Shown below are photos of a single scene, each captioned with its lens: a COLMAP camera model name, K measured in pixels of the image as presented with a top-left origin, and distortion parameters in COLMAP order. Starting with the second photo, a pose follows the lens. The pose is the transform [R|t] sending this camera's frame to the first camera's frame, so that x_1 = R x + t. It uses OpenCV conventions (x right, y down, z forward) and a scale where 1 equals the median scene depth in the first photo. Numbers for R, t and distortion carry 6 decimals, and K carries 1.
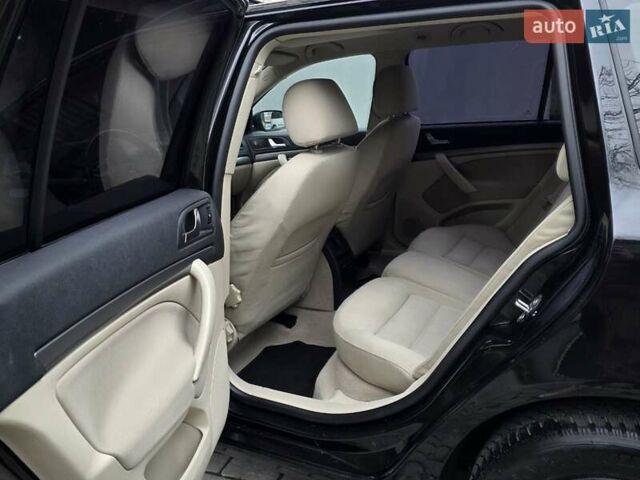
lens RADIAL K [[543.5, 0, 334.1], [0, 543.5, 238.6], [0, 0, 1]] dist [0.091916, -0.100022]
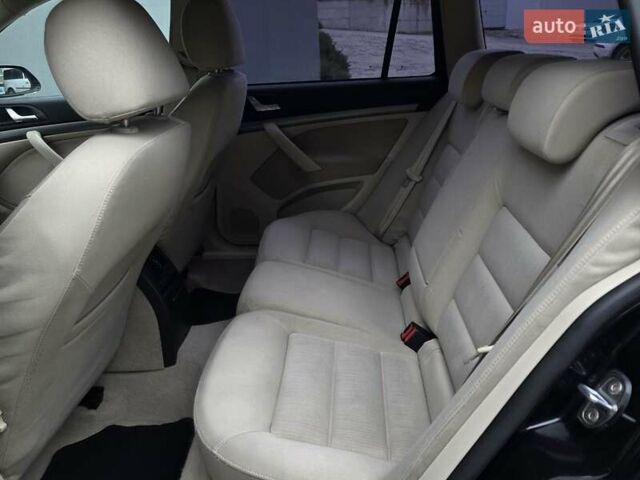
lens RADIAL K [[543.5, 0, 334.1], [0, 543.5, 238.6], [0, 0, 1]] dist [0.091916, -0.100022]
pose [[0.914191, -0.122098, 0.386454, -0.044751], [0.098453, 0.991882, 0.080480, -0.050223], [-0.393143, -0.035526, 0.918791, 0.267669]]
